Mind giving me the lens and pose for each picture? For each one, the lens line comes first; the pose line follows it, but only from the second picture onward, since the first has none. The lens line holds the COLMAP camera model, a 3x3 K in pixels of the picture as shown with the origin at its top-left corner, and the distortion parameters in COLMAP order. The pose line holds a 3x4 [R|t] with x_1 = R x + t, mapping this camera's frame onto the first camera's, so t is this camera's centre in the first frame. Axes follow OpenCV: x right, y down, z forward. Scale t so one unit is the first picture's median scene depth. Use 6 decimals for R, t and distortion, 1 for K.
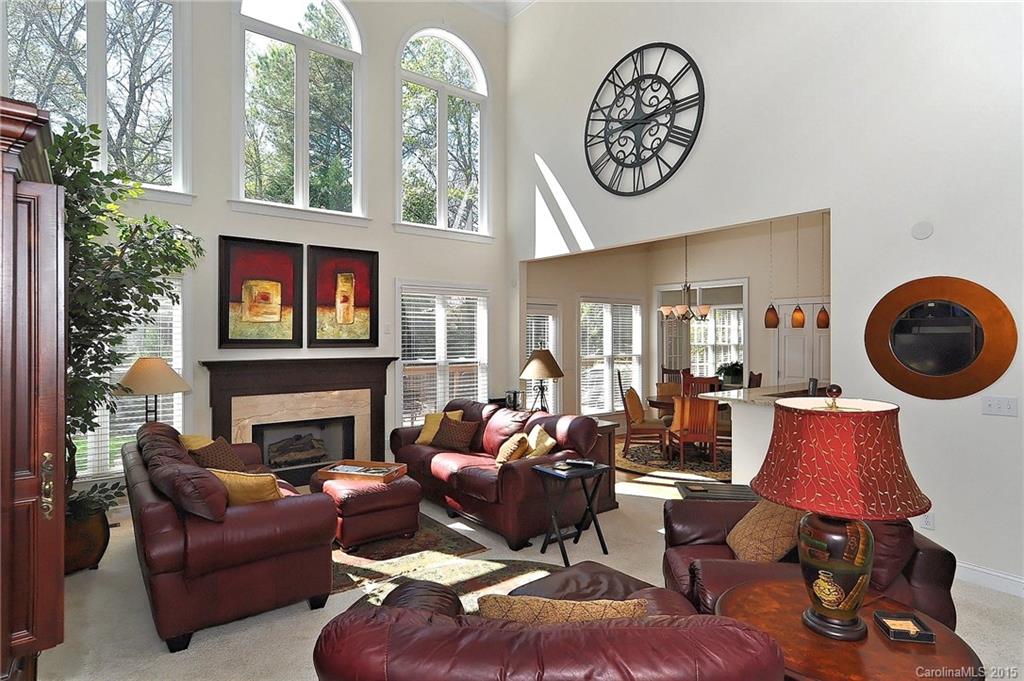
lens RADIAL K [[544.6, 0, 509.6], [0, 544.6, 339.1], [0, 0, 1]] dist [-0.002694, 0.000669]
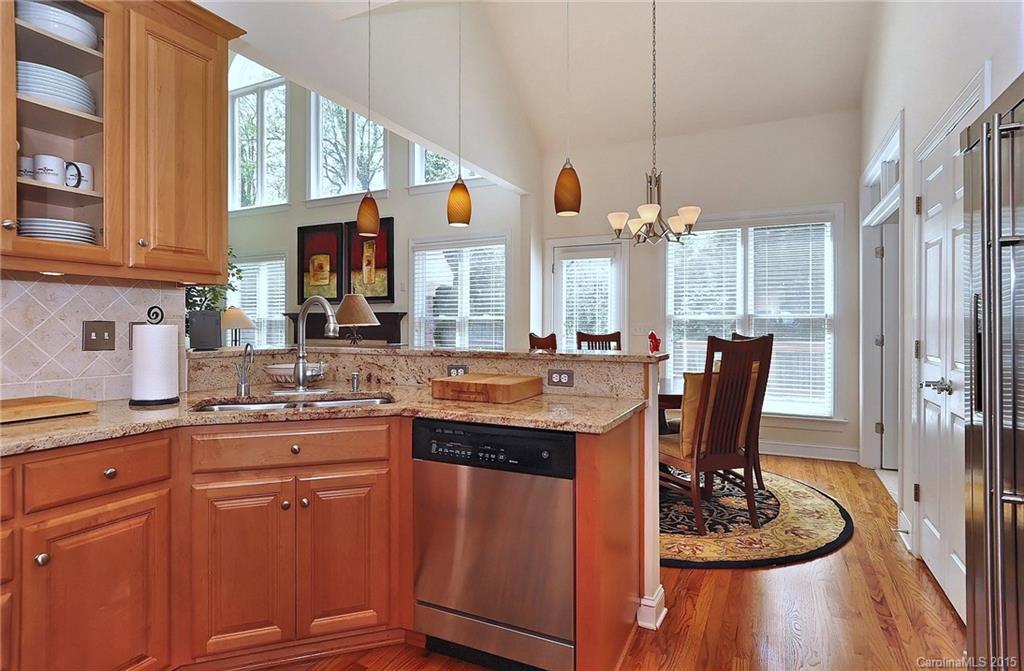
lens RADIAL K [[549.0, 0, 509.5], [0, 549.0, 321.5], [0, 0, 1]] dist [-0.013270, -0.000115]
pose [[0.446220, -0.006523, -0.894900, 0.940339], [-0.003153, 0.999956, -0.008860, 0.066567], [0.894918, 0.006775, 0.446179, 0.779206]]
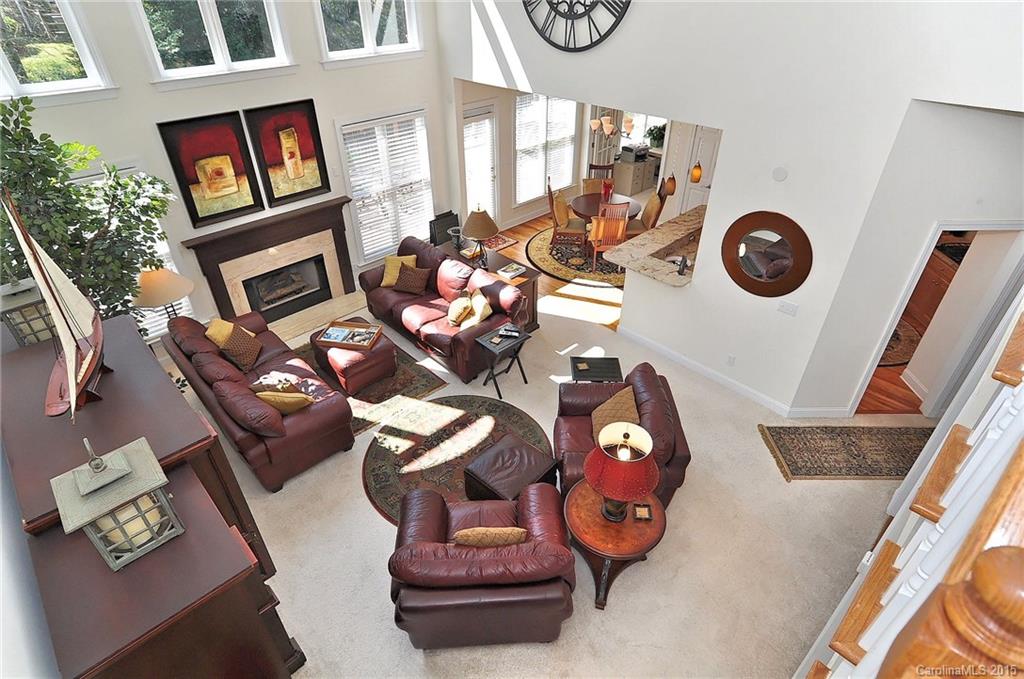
lens RADIAL K [[540.6, 0, 512.8], [0, 540.6, 335.0], [0, 0, 1]] dist [-0.005651, 0.000640]
pose [[0.994214, -0.063350, 0.086753, 0.012083], [0.002632, 0.821723, 0.569881, -0.400605], [-0.107389, -0.566356, 0.817135, -0.104632]]
